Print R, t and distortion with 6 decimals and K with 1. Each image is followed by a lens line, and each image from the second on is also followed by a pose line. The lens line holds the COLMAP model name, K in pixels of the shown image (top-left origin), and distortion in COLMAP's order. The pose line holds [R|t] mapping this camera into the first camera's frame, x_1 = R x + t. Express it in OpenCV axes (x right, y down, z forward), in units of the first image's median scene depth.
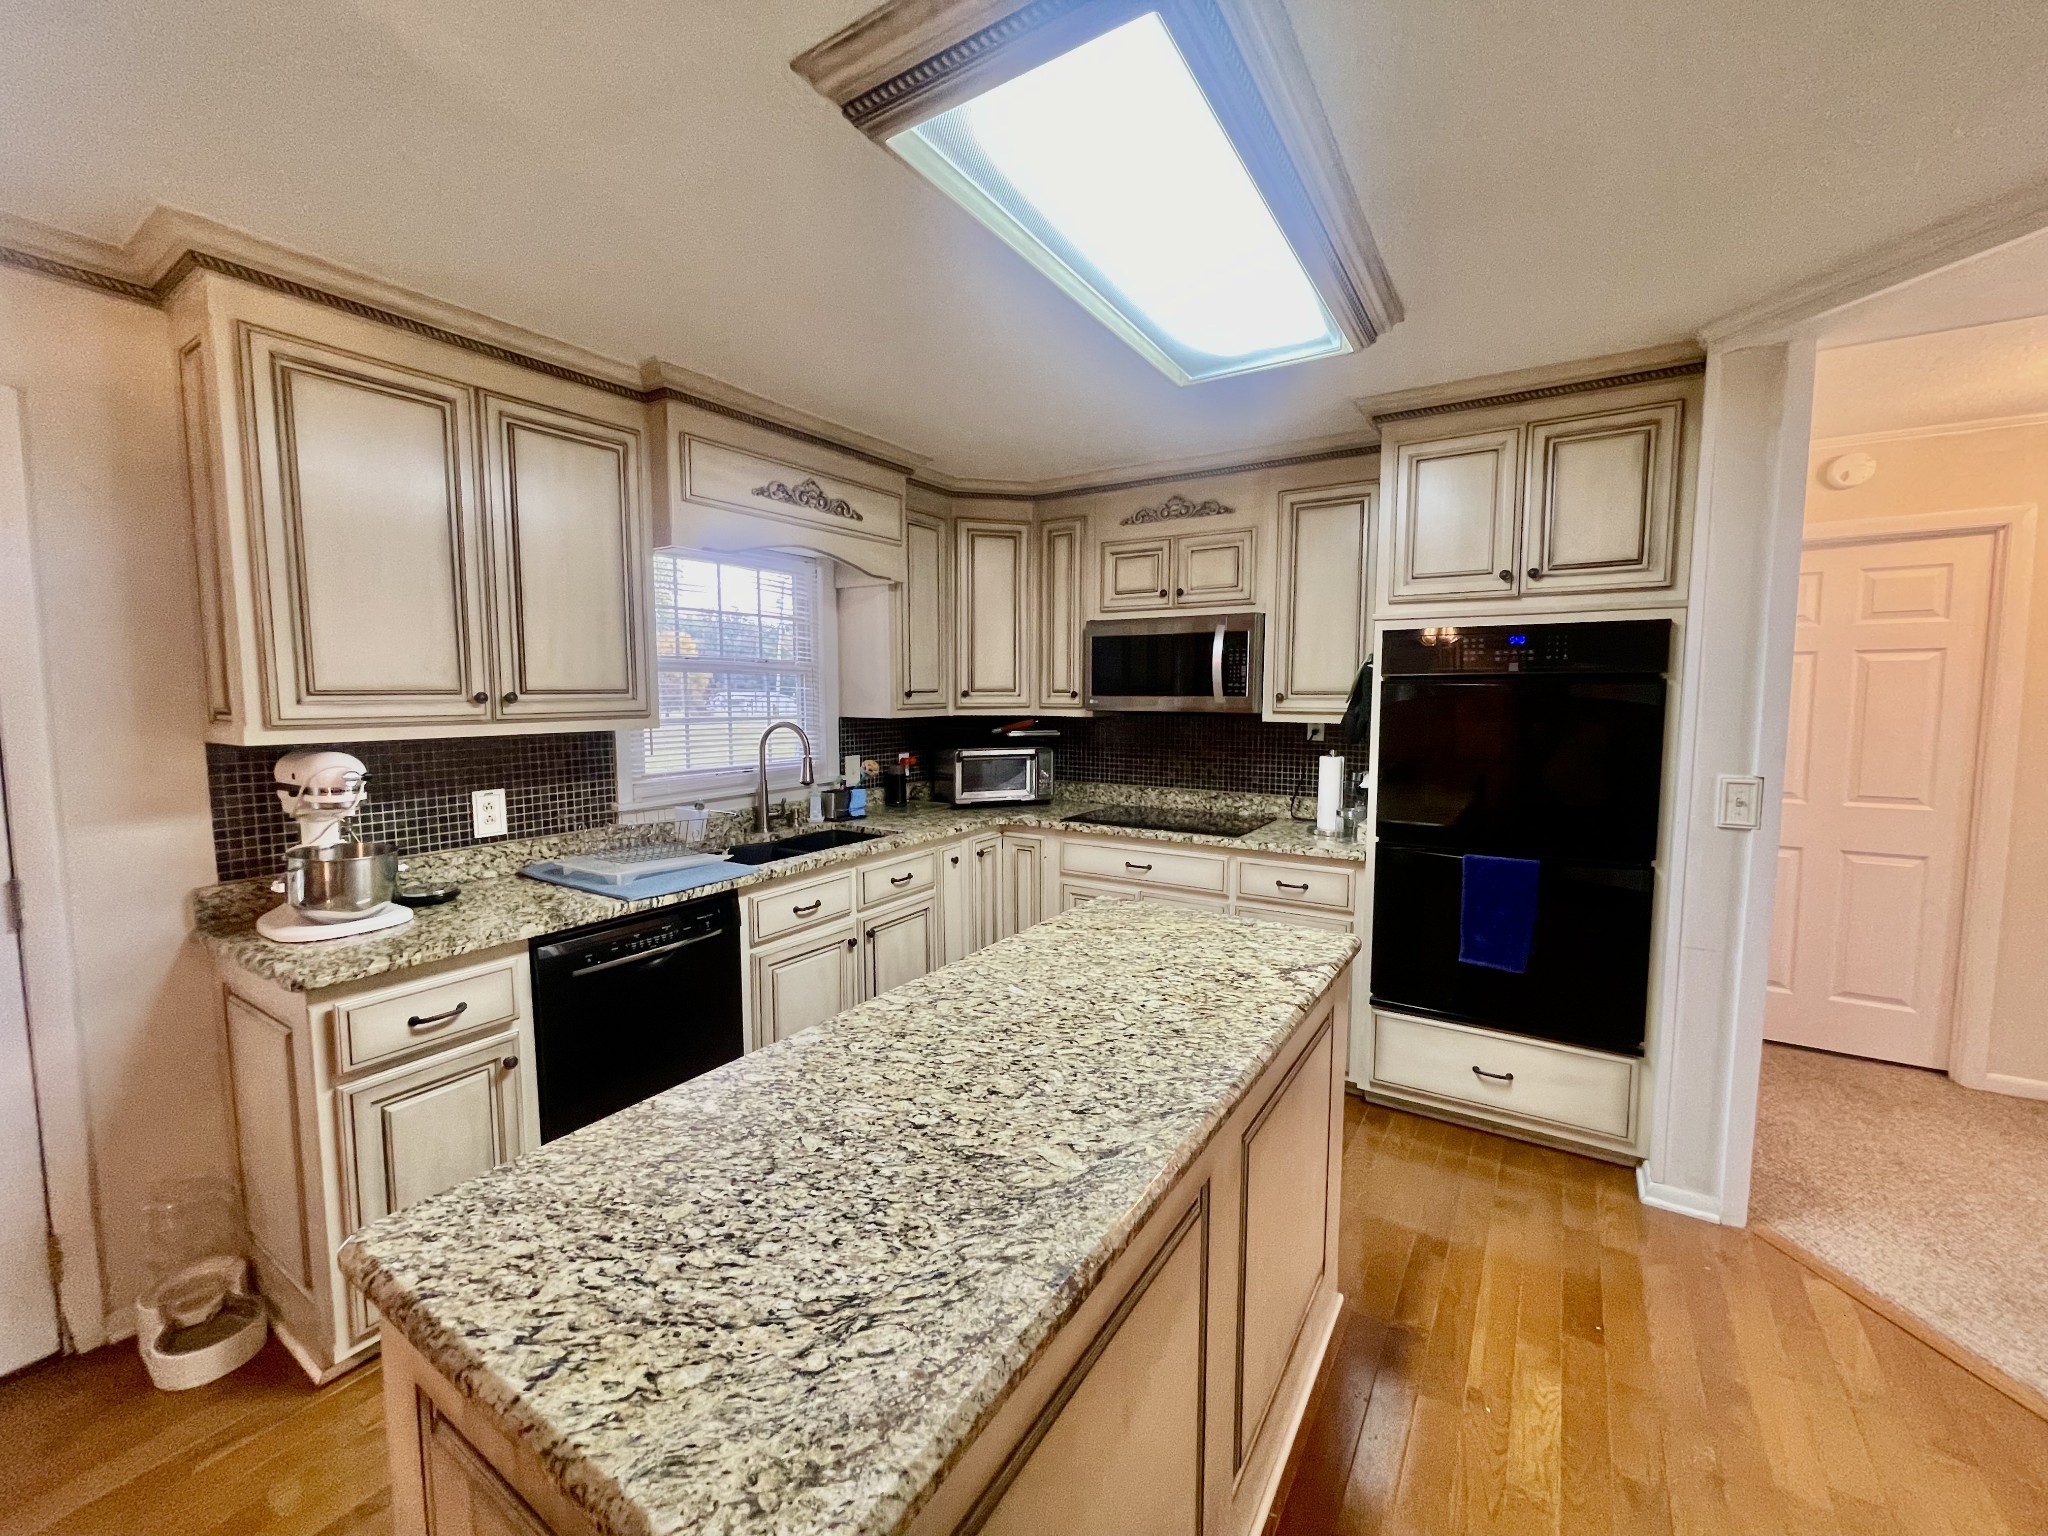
lens RADIAL K [[824.3, 0, 1020.2], [0, 824.3, 759.6], [0, 0, 1]] dist [-0.000773, -0.000922]
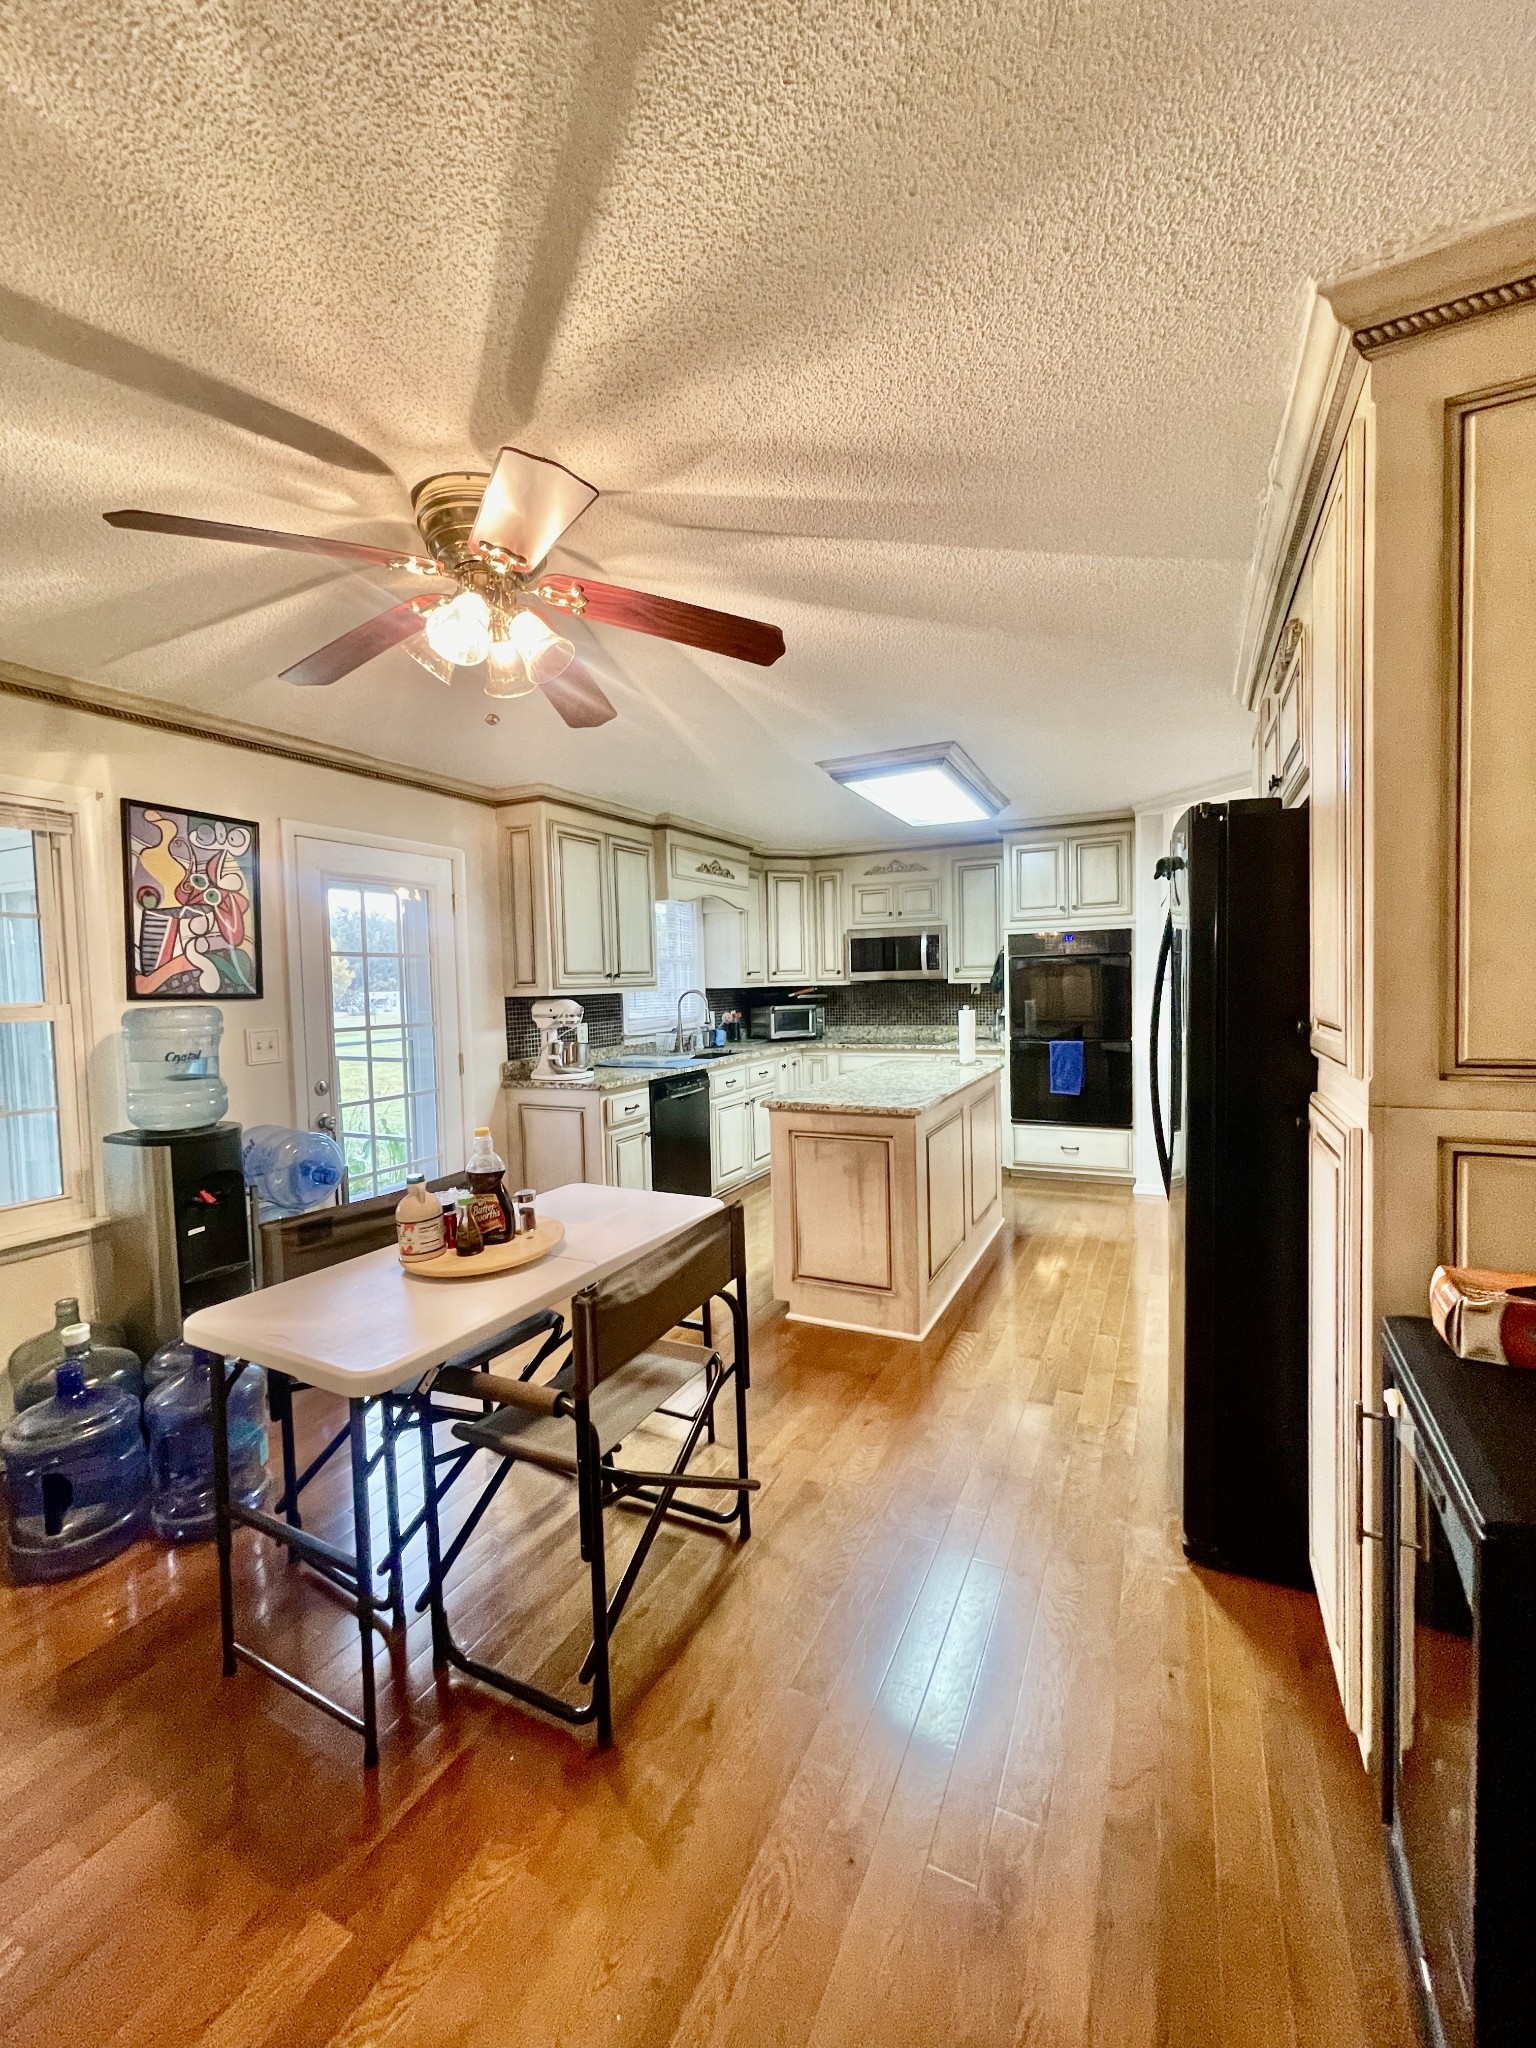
lens RADIAL K [[824.3, 0, 770.6], [0, 824.3, 1021.3], [0, 0, 1]] dist [-0.000773, -0.000922]
pose [[0.991888, -0.031401, 0.123176, -0.333721], [0.035927, 0.998752, -0.034694, 0.089405], [-0.121933, 0.038838, 0.991778, -0.783579]]
